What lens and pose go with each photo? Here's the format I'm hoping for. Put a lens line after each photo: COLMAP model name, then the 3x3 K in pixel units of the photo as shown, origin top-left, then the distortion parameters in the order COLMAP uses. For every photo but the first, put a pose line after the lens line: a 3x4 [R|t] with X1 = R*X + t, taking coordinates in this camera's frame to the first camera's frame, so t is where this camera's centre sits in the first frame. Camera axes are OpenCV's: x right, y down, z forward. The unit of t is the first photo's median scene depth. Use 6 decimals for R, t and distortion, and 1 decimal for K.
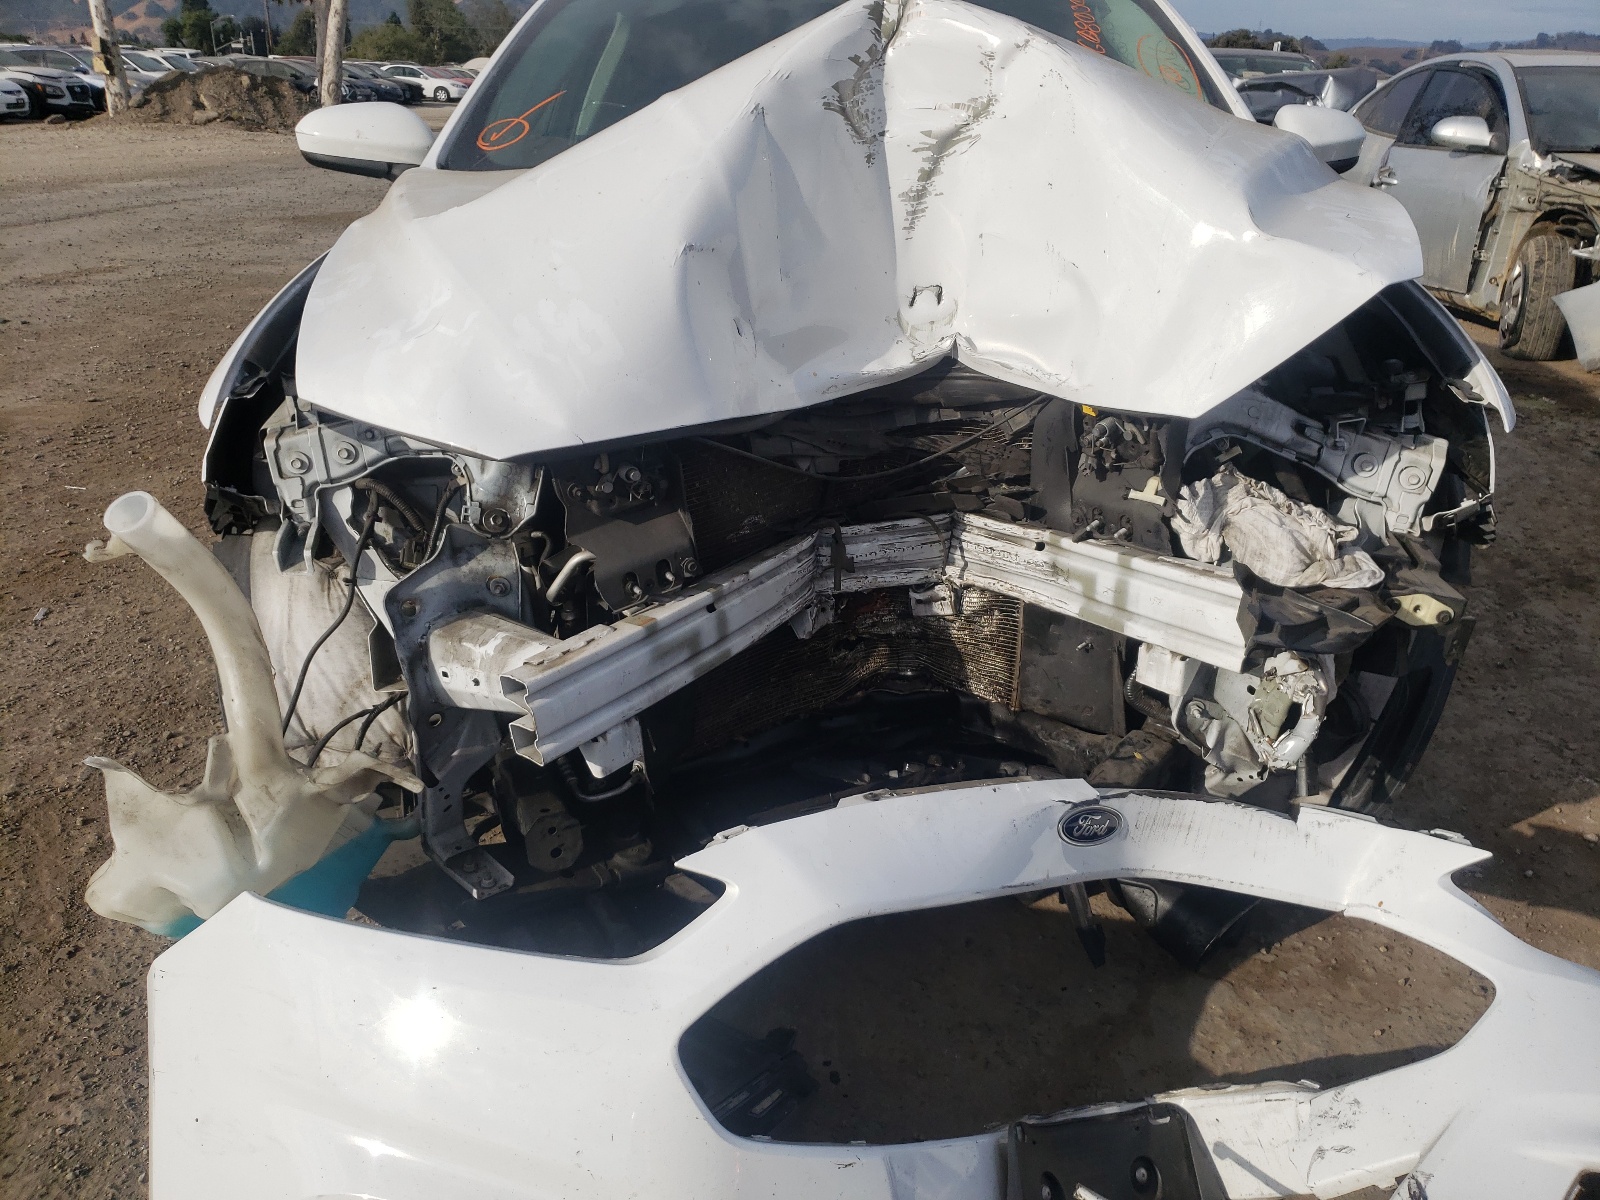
lens RADIAL K [[1195.5, 0, 800.0], [0, 1195.5, 600.0], [0, 0, 1]] dist [-0.003579, -0.003590]
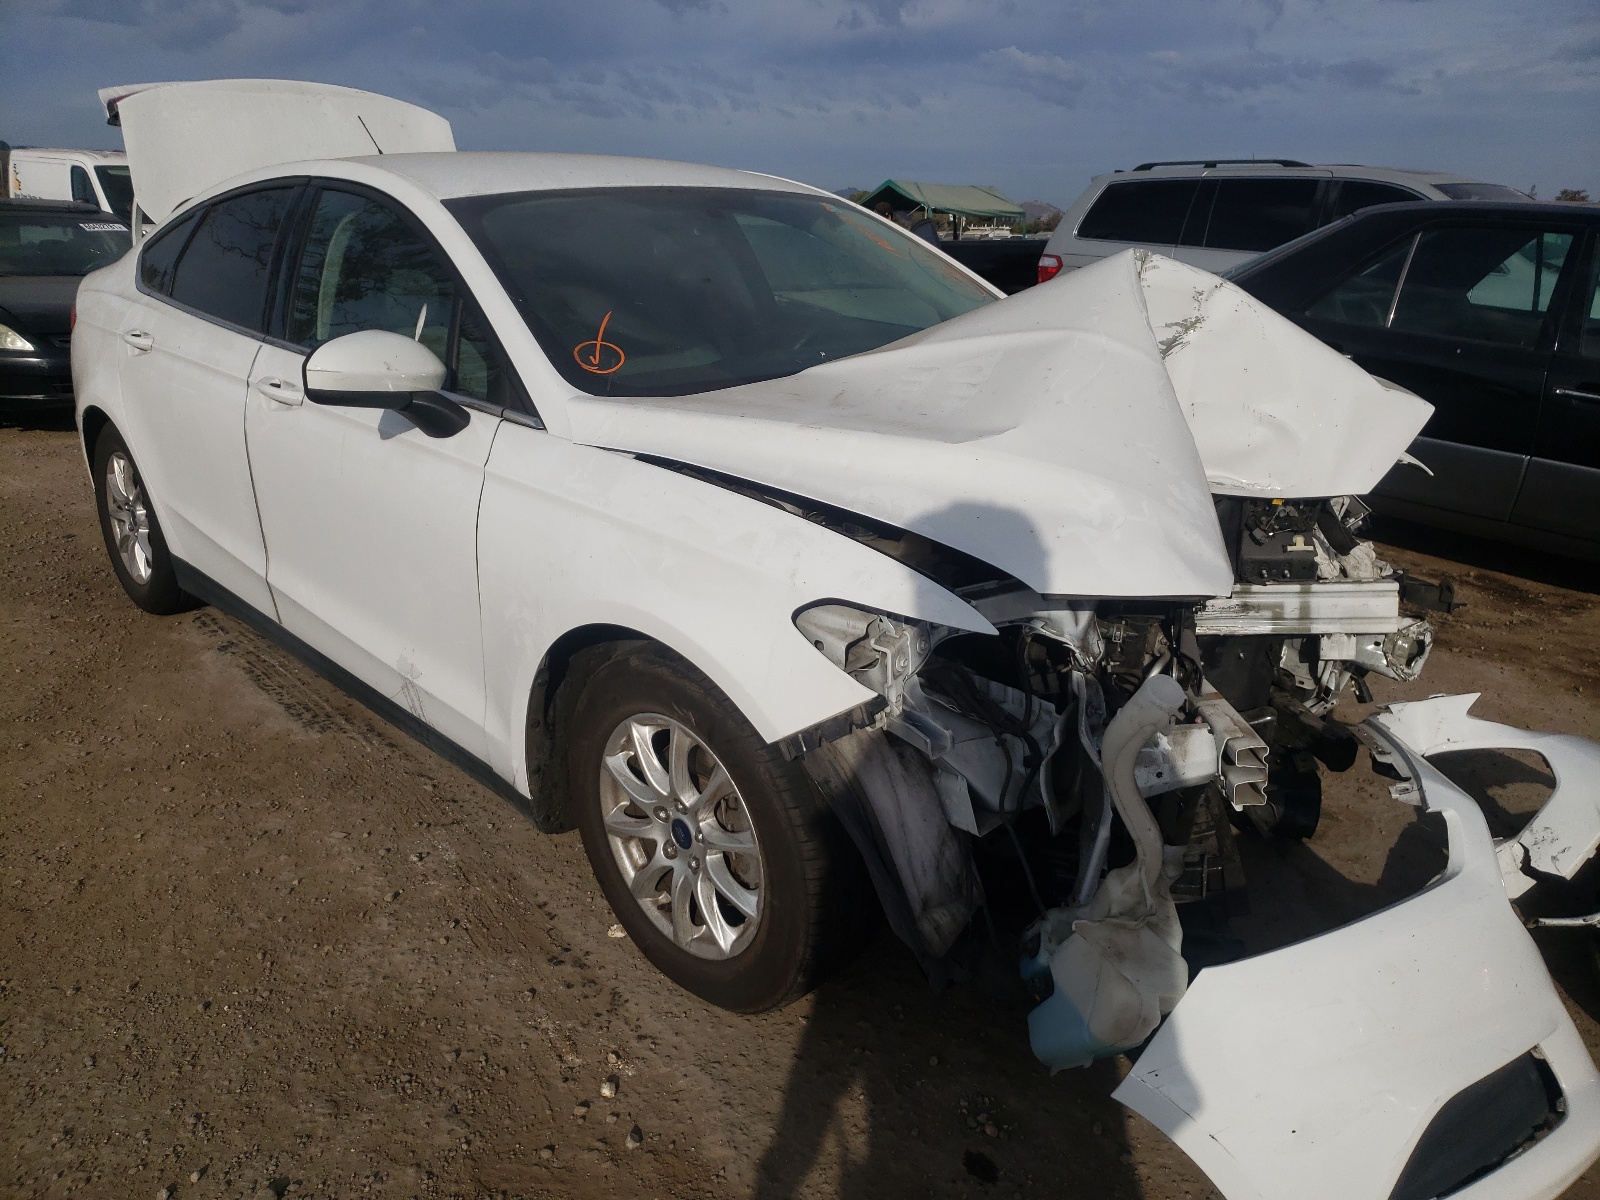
lens RADIAL K [[1195.5, 0, 800.0], [0, 1195.5, 600.0], [0, 0, 1]] dist [-0.003579, -0.003590]
pose [[0.738232, -0.217975, 0.638357, -1.265391], [0.274874, 0.961424, 0.010411, -0.222236], [-0.616001, 0.167781, 0.769670, 0.181969]]
